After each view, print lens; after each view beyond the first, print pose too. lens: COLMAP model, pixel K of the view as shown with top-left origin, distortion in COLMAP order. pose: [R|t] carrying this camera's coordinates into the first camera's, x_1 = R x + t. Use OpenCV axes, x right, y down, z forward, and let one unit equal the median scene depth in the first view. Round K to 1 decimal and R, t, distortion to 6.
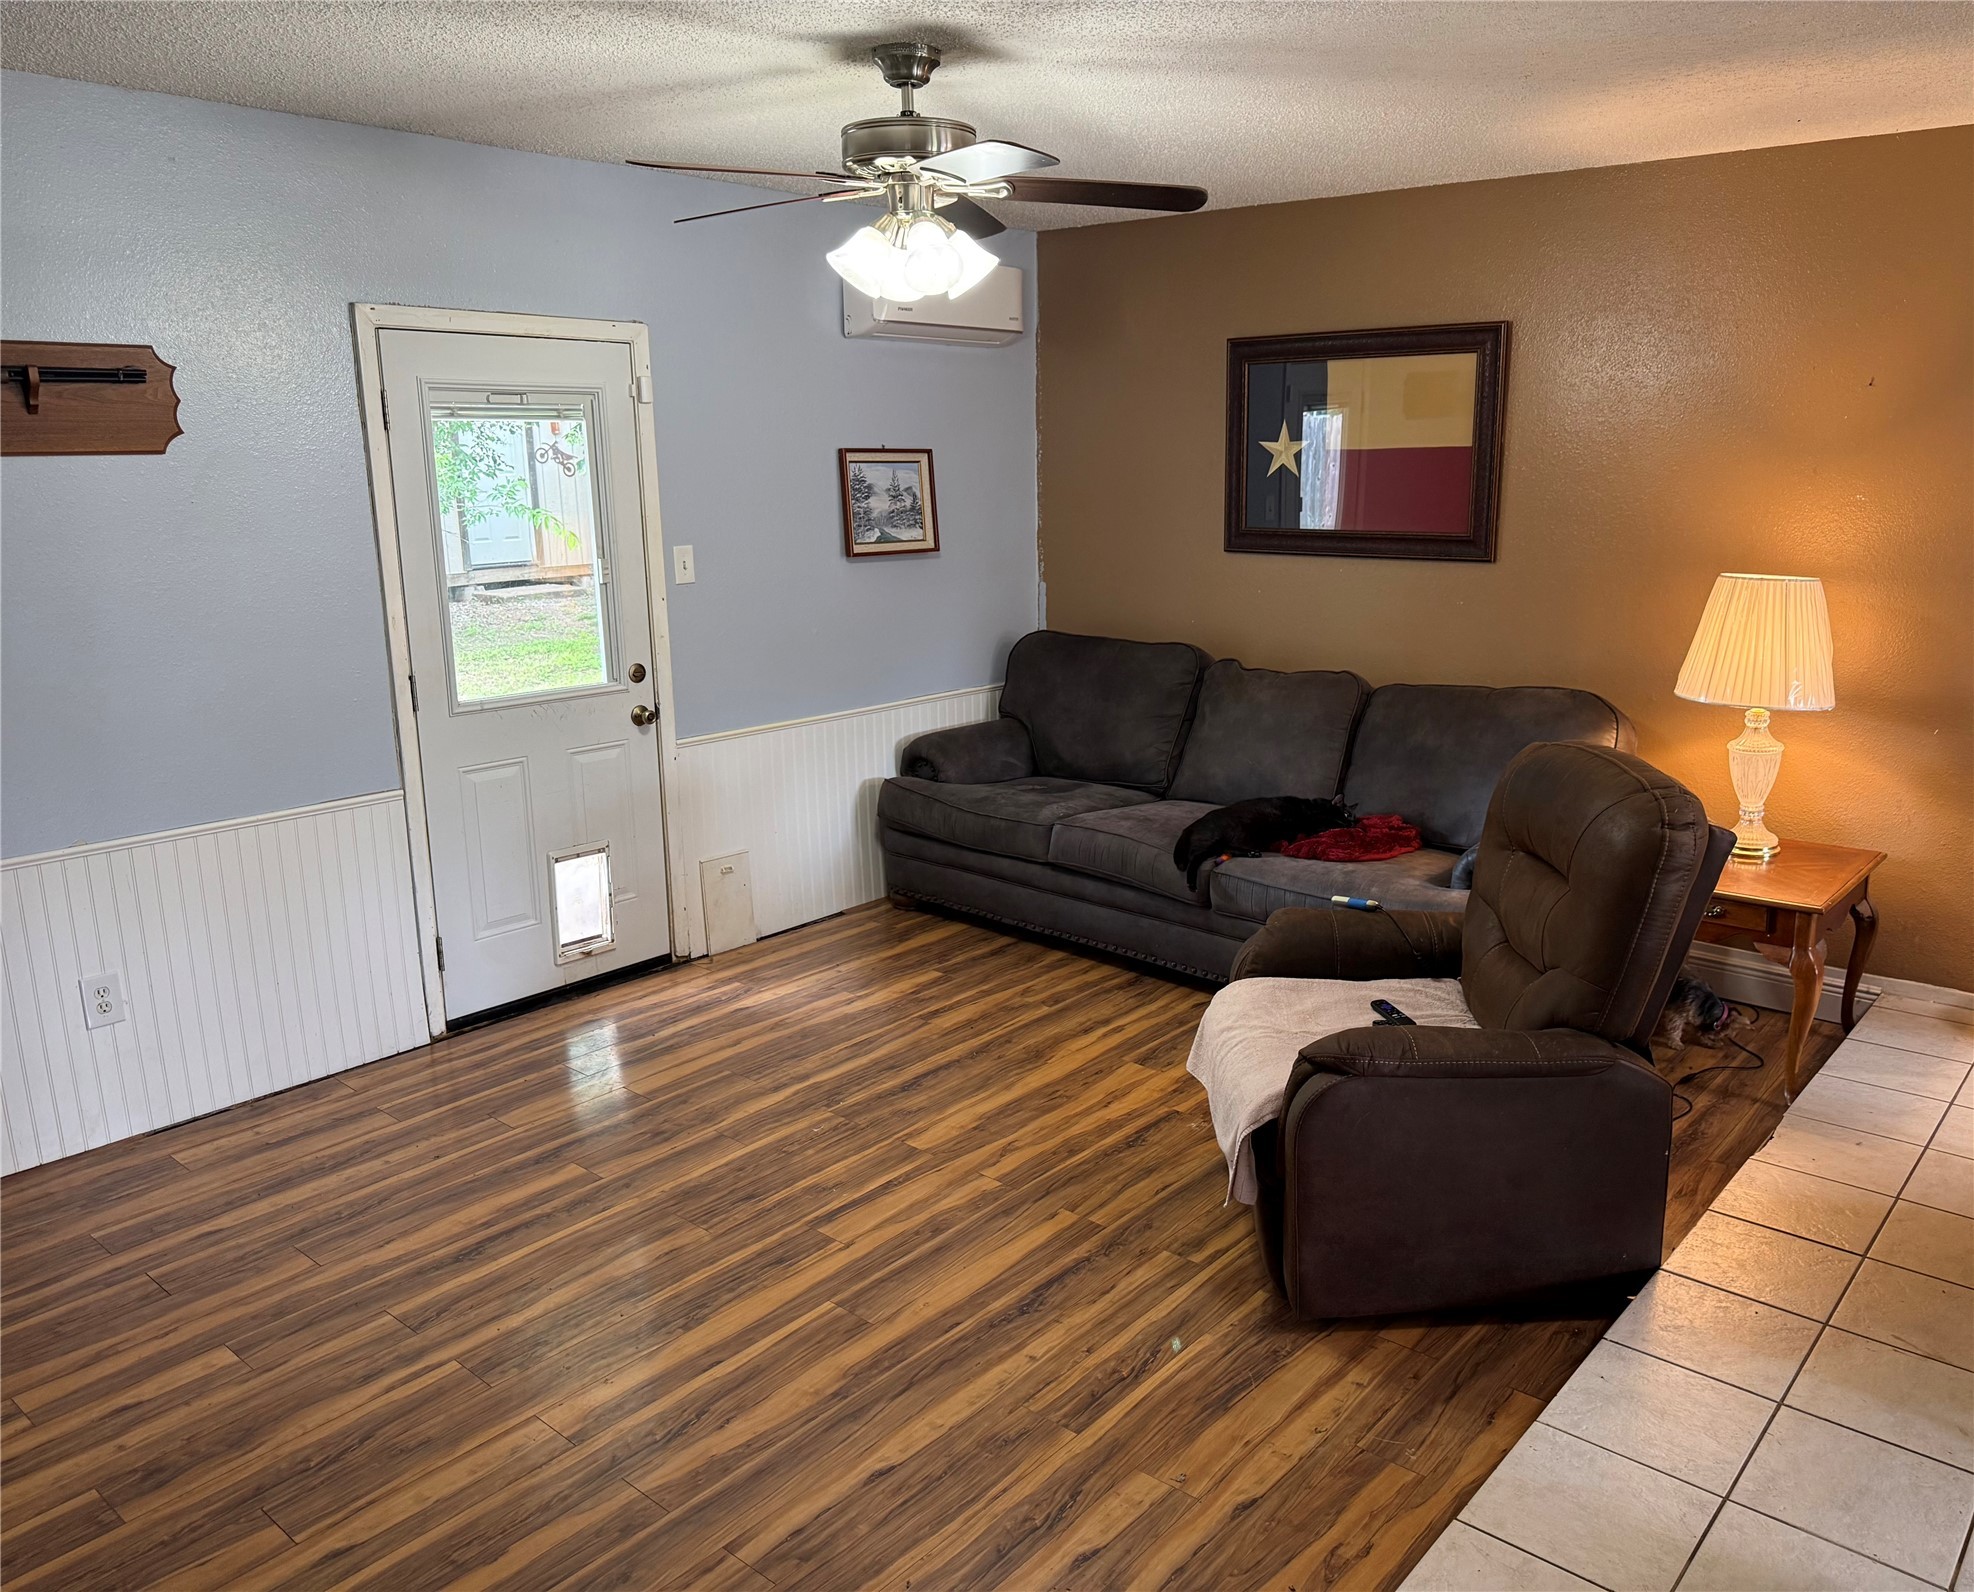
lens RADIAL K [[1473.3, 0, 1097.8], [0, 1473.3, 807.7], [0, 0, 1]] dist [0.007540, -0.000157]
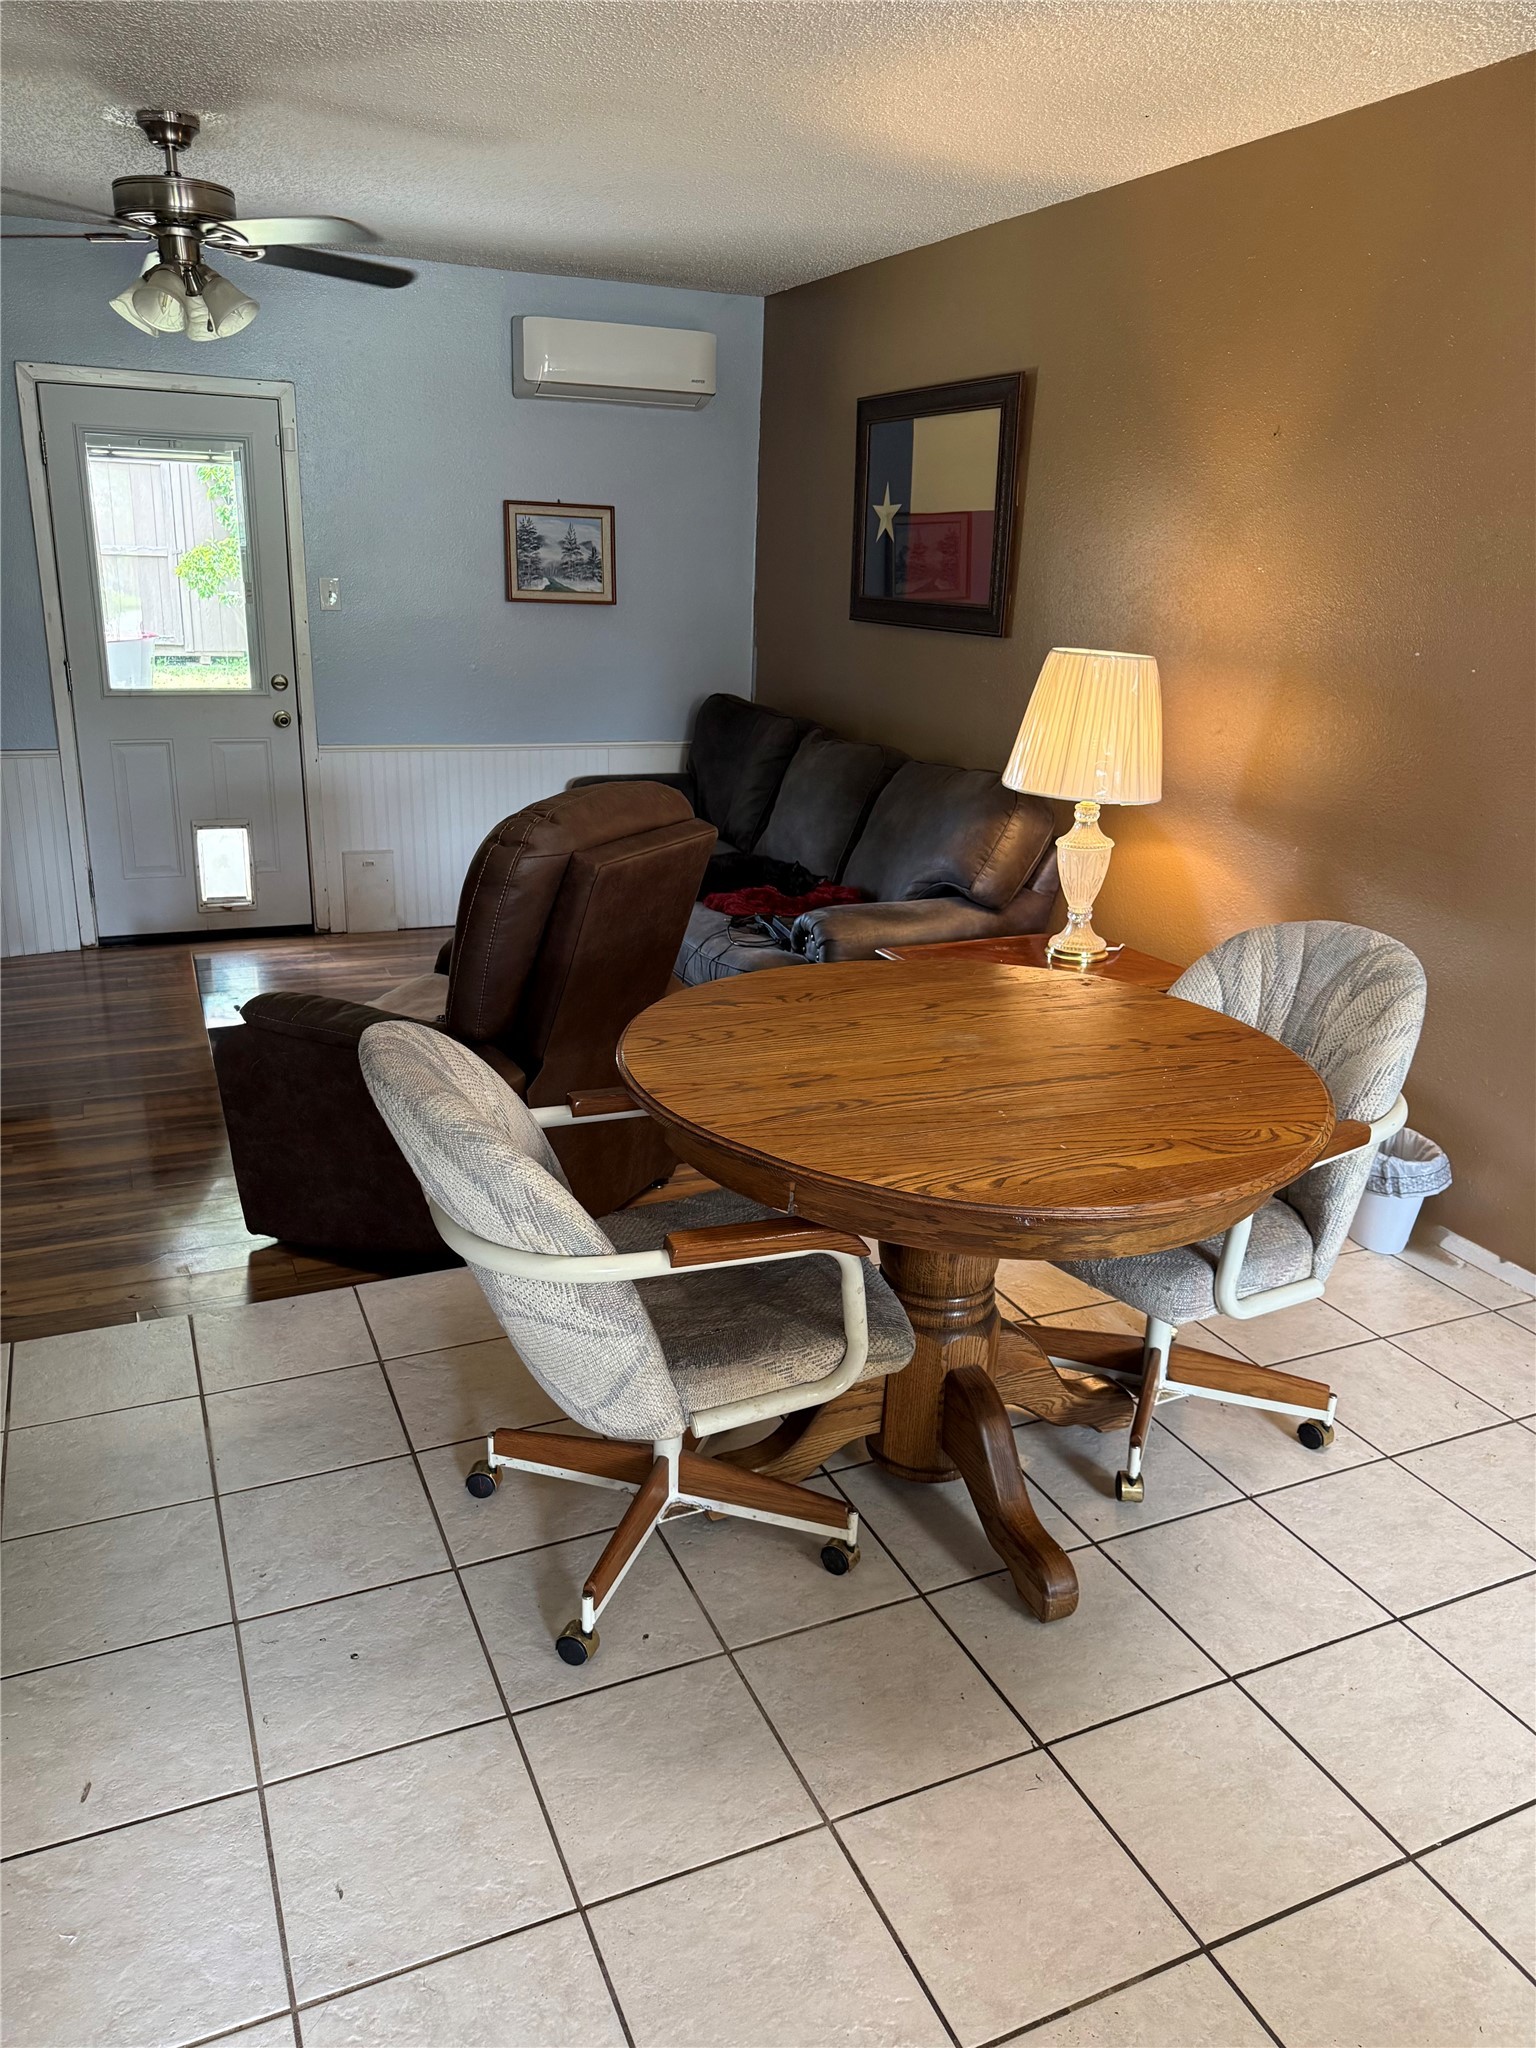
lens RADIAL K [[1440.9, 0, 764.8], [0, 1440.9, 1048.6], [0, 0, 1]] dist [0.065306, -0.090392]
pose [[0.891039, 0.180299, -0.416584, 0.640589], [-0.143148, 0.982515, 0.119054, 0.004971], [0.430766, -0.046449, 0.901268, 0.094647]]
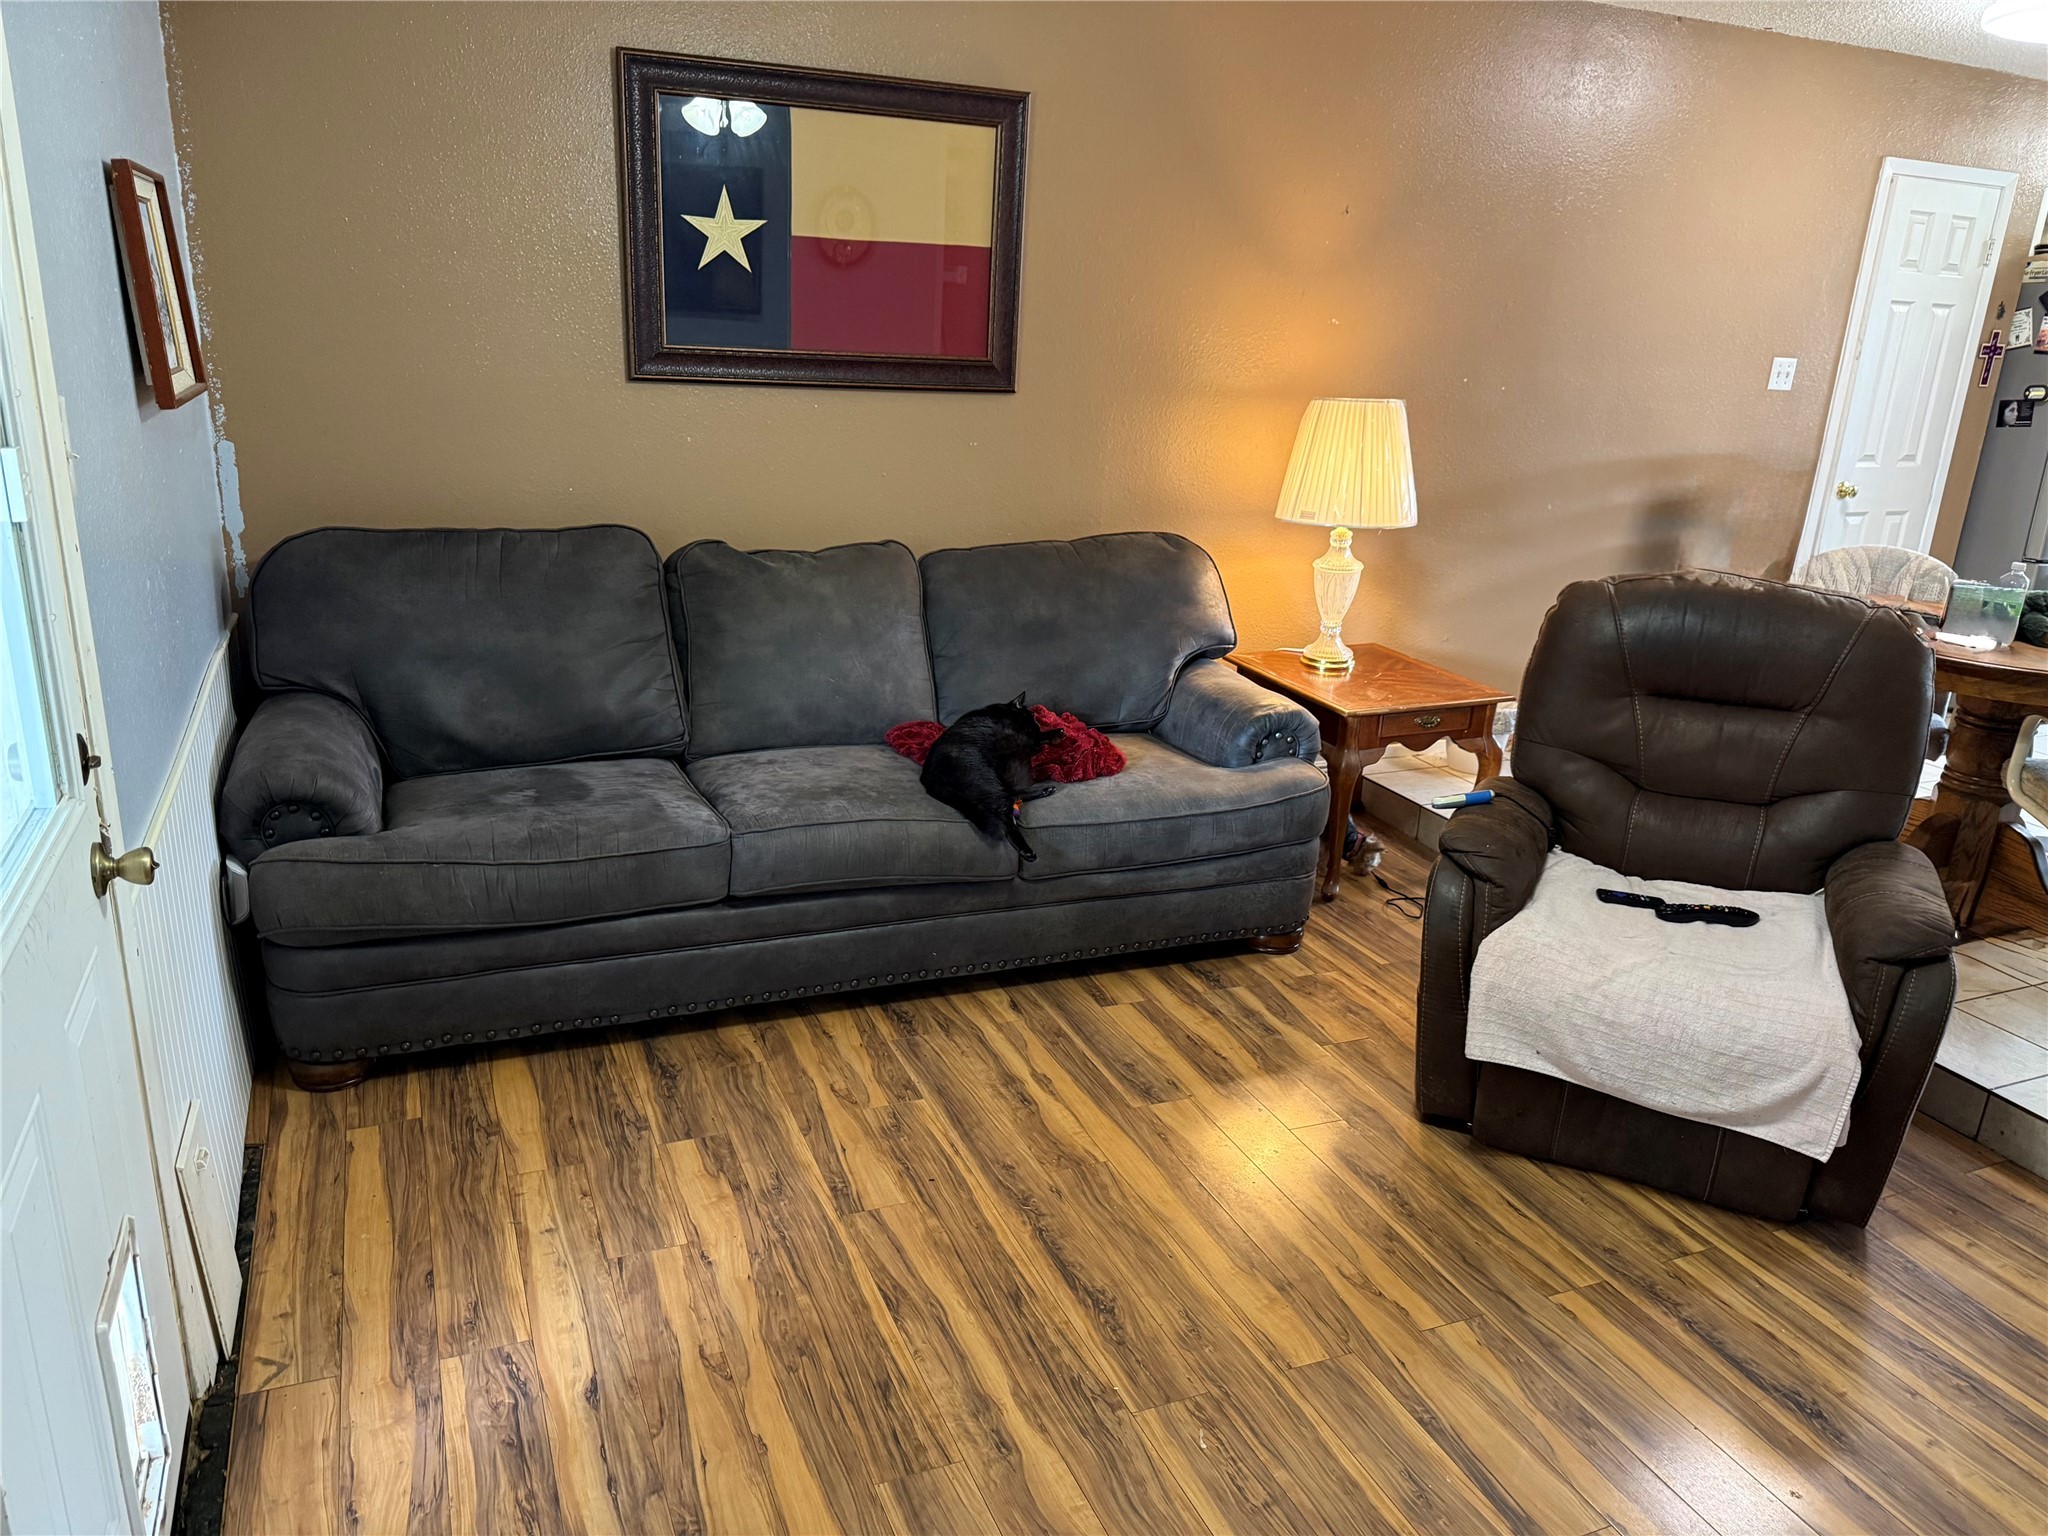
lens RADIAL K [[1440.9, 0, 1048.1], [0, 1440.9, 756.8], [0, 0, 1]] dist [0.065306, -0.090392]
pose [[0.466636, -0.238258, 0.851753, -0.551532], [0.158602, 0.969964, 0.184434, -0.129294], [-0.870113, 0.049026, 0.490408, 0.671827]]
